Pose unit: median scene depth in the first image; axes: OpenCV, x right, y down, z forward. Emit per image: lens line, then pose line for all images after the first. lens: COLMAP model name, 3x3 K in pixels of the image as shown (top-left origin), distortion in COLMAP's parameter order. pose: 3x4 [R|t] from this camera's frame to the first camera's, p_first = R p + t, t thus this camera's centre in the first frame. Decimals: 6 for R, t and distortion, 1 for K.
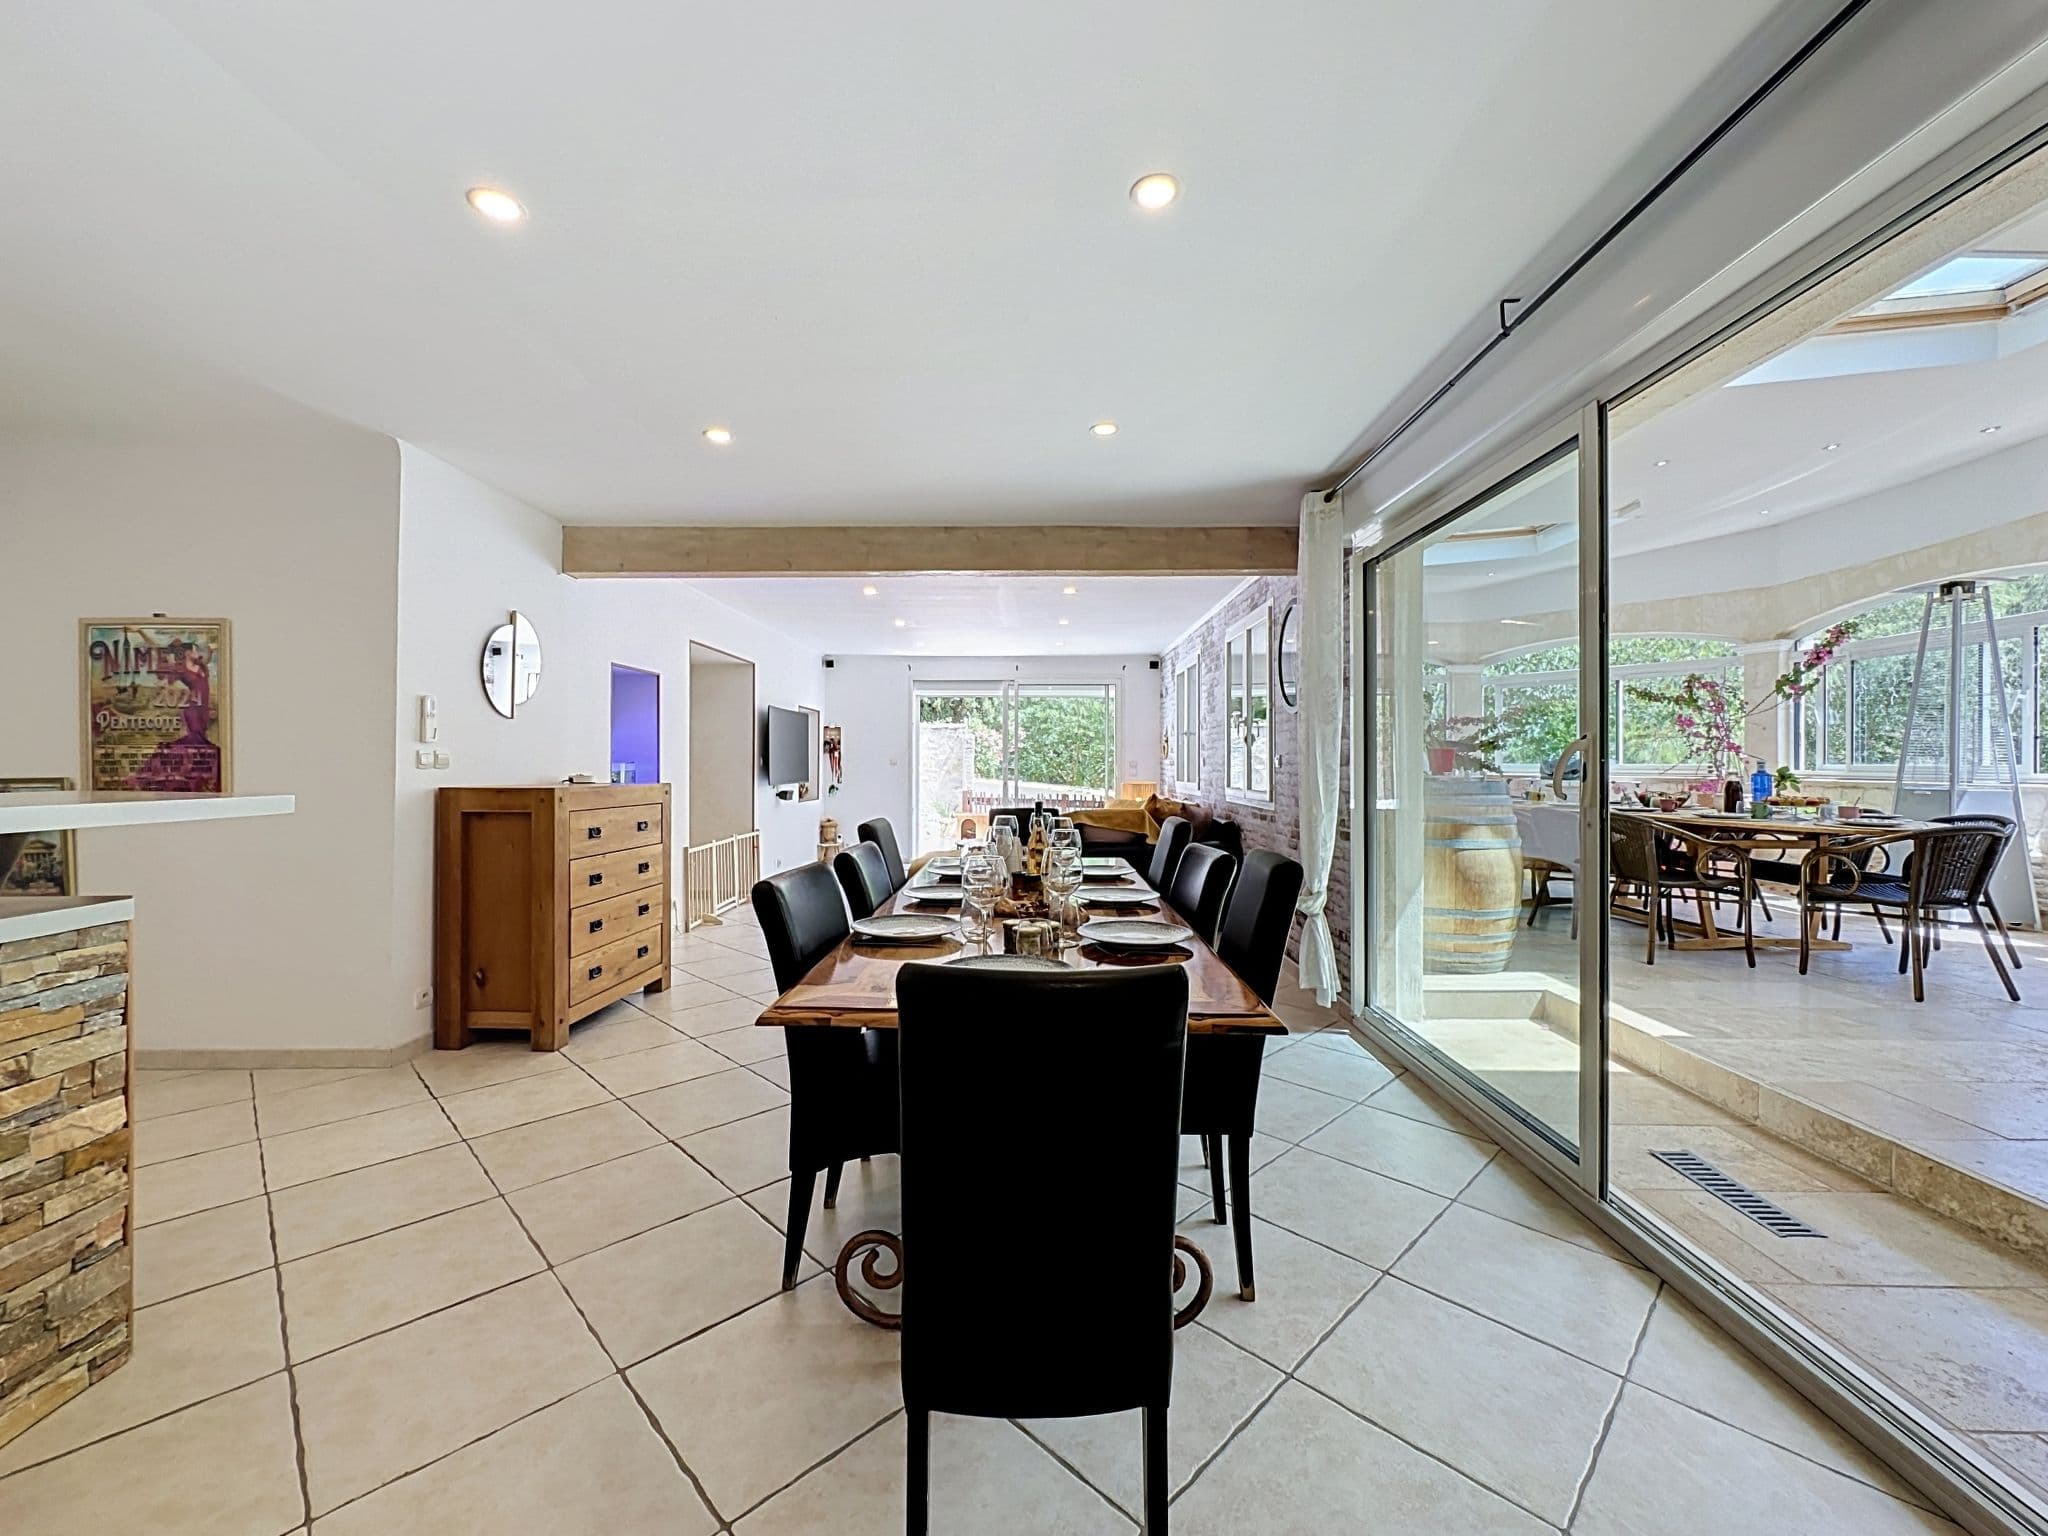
lens RADIAL K [[827.9, 0, 1028.0], [0, 827.9, 763.4], [0, 0, 1]] dist [0.000327, 0.000537]
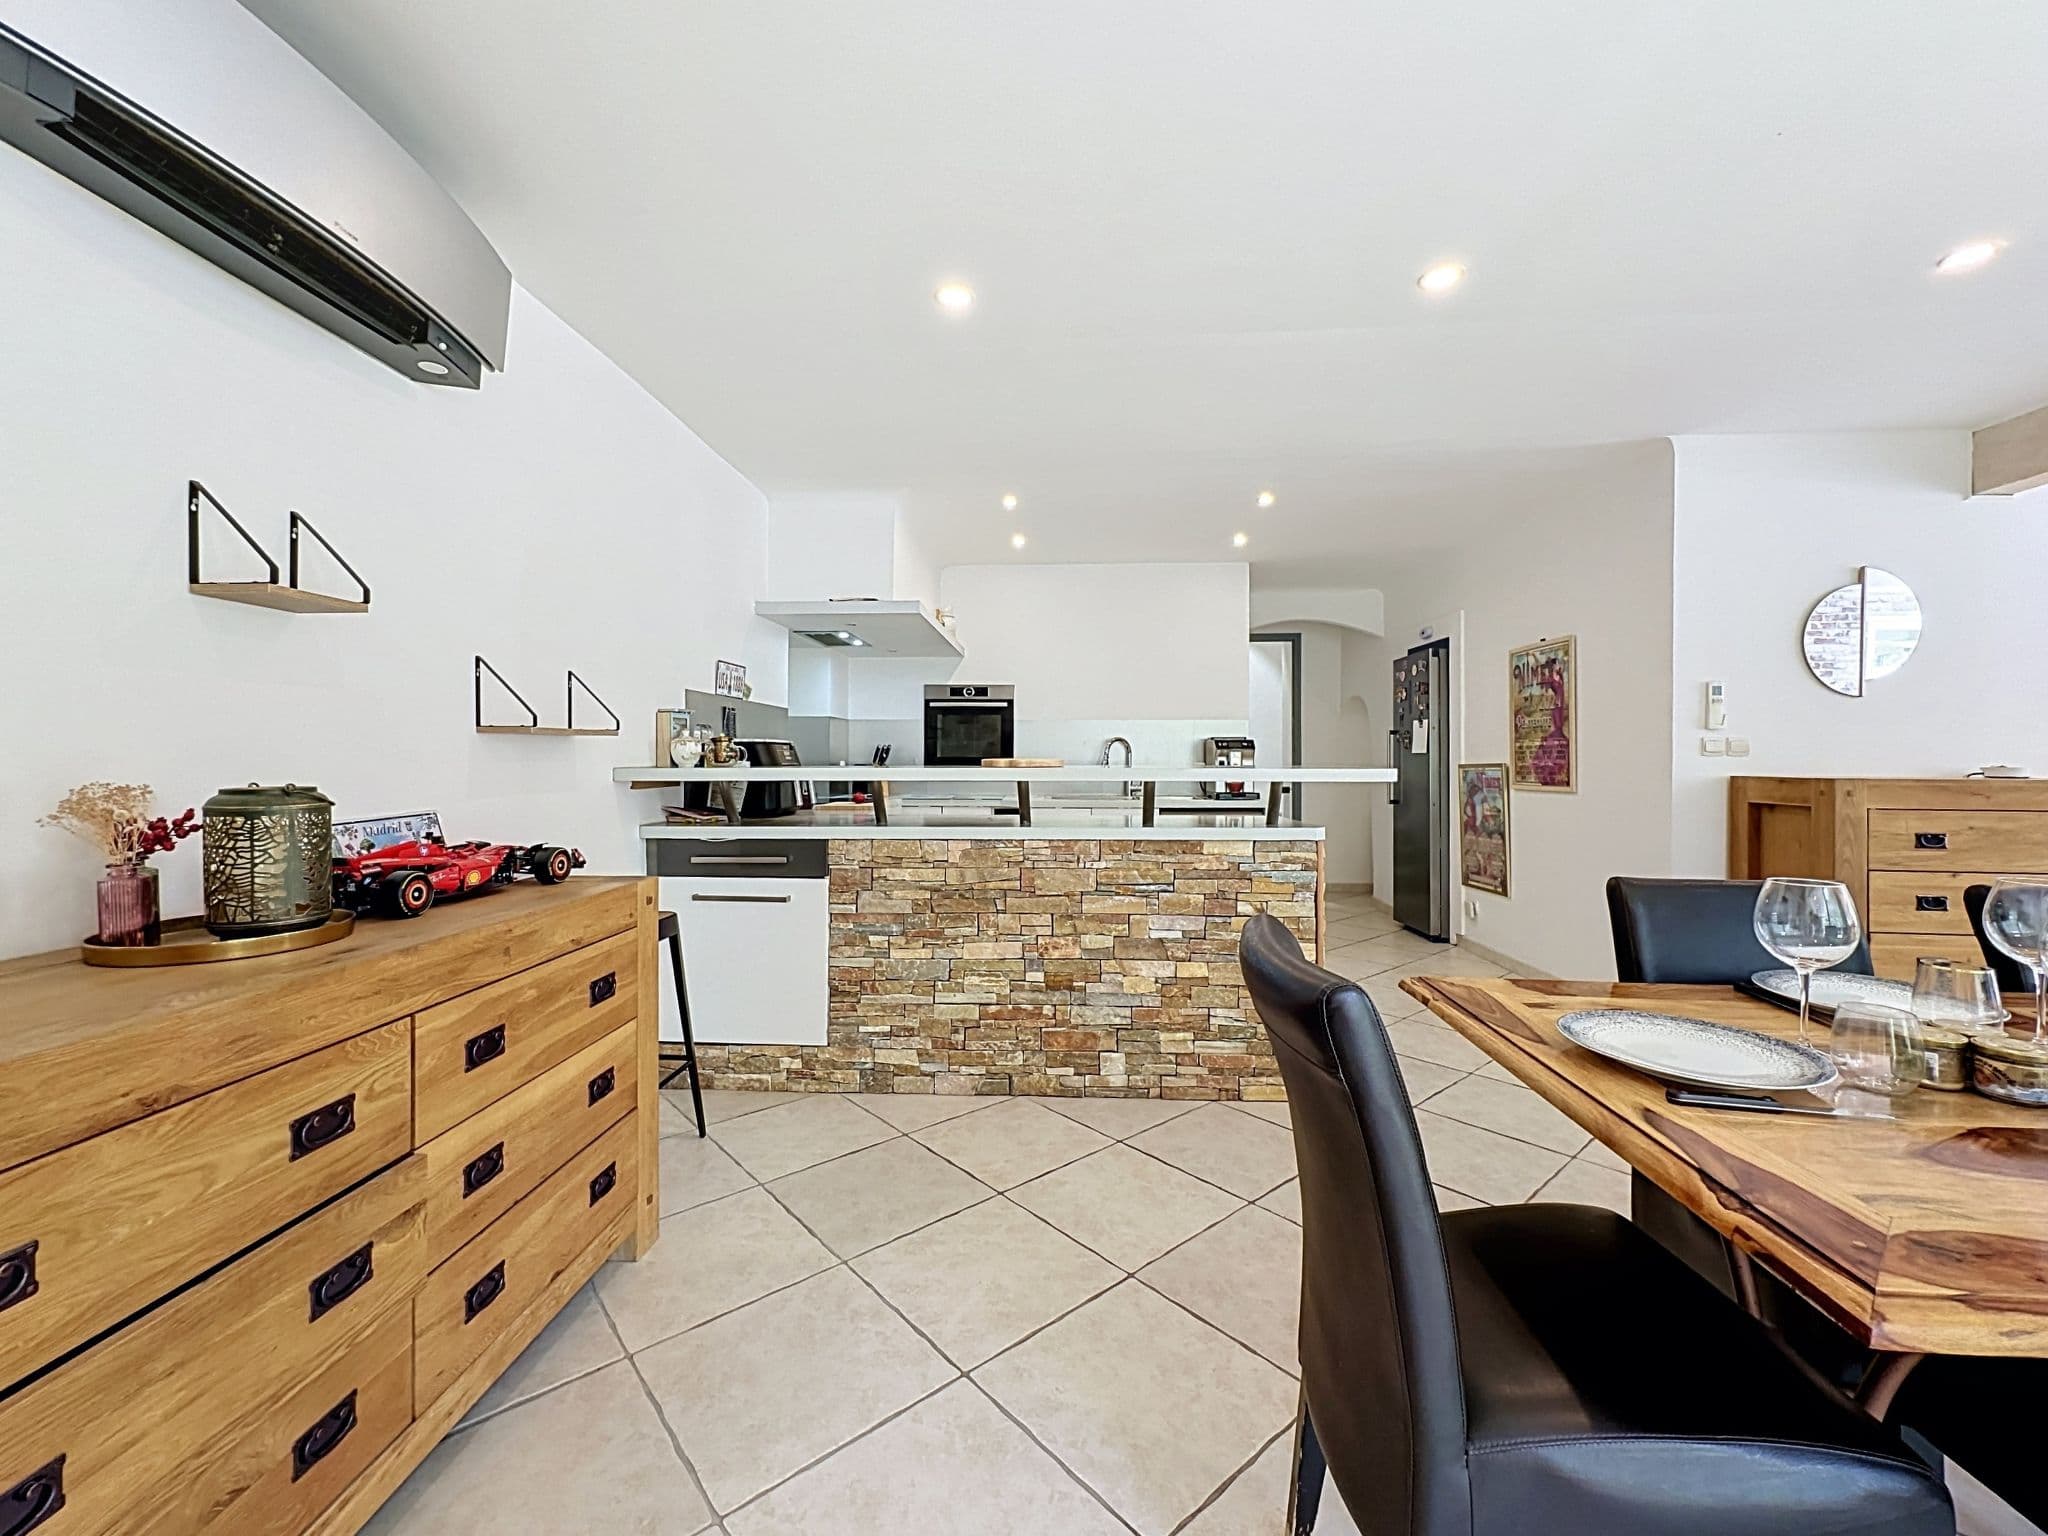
lens RADIAL K [[833.8, 0, 1020.7], [0, 833.8, 753.7], [0, 0, 1]] dist [-0.001494, -0.000119]
pose [[-0.068137, -0.009163, -0.997634, 0.286920], [-0.001610, 0.999958, -0.009075, 0.013058], [0.997675, 0.000988, -0.068149, 0.230392]]
